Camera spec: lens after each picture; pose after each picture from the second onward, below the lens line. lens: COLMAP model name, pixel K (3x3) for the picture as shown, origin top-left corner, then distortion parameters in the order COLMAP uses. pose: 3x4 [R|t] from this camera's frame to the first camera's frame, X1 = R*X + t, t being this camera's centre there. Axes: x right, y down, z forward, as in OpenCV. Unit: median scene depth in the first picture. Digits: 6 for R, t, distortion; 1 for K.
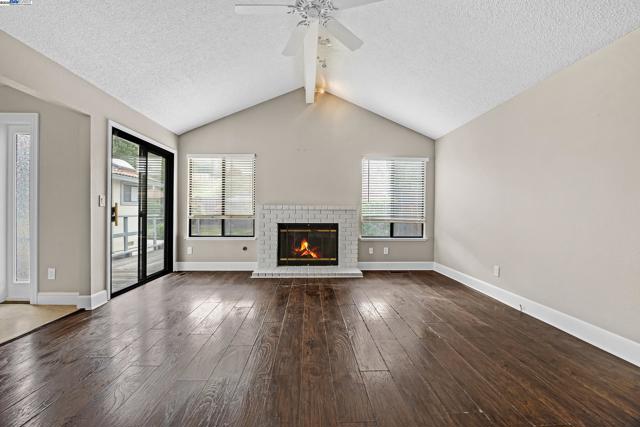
lens RADIAL K [[272.1, 0, 320.0], [0, 272.1, 213.5], [0, 0, 1]] dist [-0.050295, -0.000025]
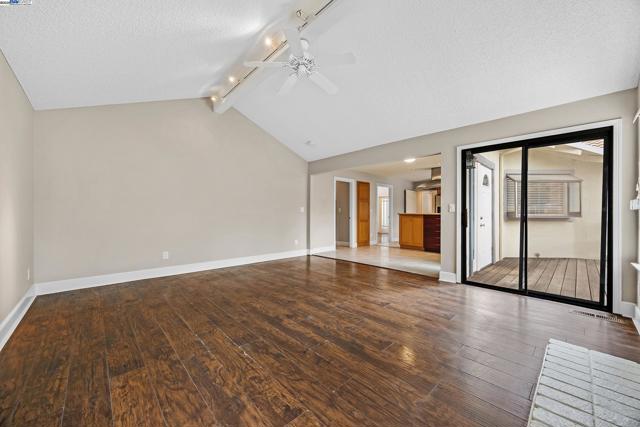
lens RADIAL K [[244.4, 0, 320.0], [0, 244.4, 213.5], [0, 0, 1]] dist [-0.006095, 0.000249]
pose [[-0.767558, -0.007212, -0.640939, 0.574964], [-0.010497, 0.999944, 0.001319, -0.013454], [0.640894, 0.007740, -0.767591, 1.677740]]
